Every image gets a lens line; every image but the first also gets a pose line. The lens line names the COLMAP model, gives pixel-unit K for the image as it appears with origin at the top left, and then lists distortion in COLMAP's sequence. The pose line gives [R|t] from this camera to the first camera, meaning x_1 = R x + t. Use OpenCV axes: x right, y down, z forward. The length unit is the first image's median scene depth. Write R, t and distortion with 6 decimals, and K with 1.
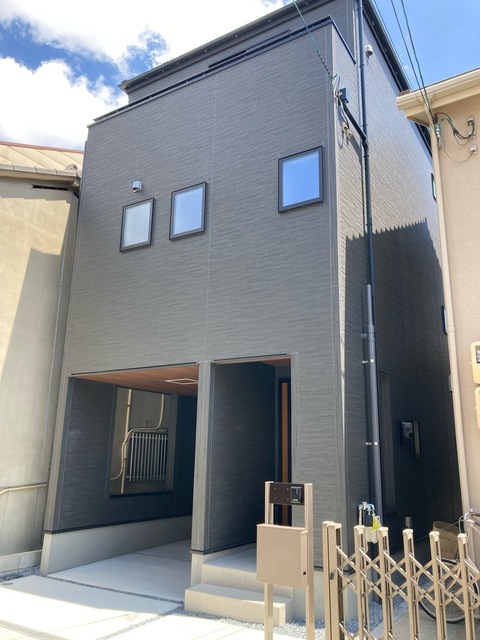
lens RADIAL K [[522.8, 0, 240.3], [0, 522.8, 318.7], [0, 0, 1]] dist [0.033457, -0.041466]
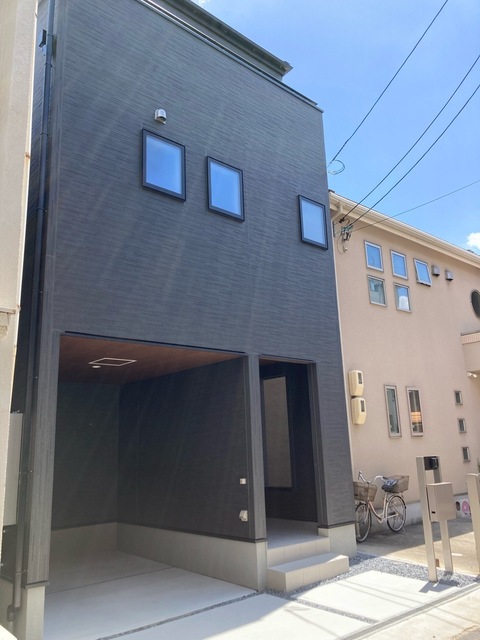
lens RADIAL K [[522.8, 0, 240.1], [0, 522.8, 320.6], [0, 0, 1]] dist [0.033457, -0.041466]
pose [[0.293008, 0.193815, 0.936260, -0.949515], [-0.207065, 0.968862, -0.135762, 0.149000], [-0.933419, -0.154087, 0.324017, 0.648487]]
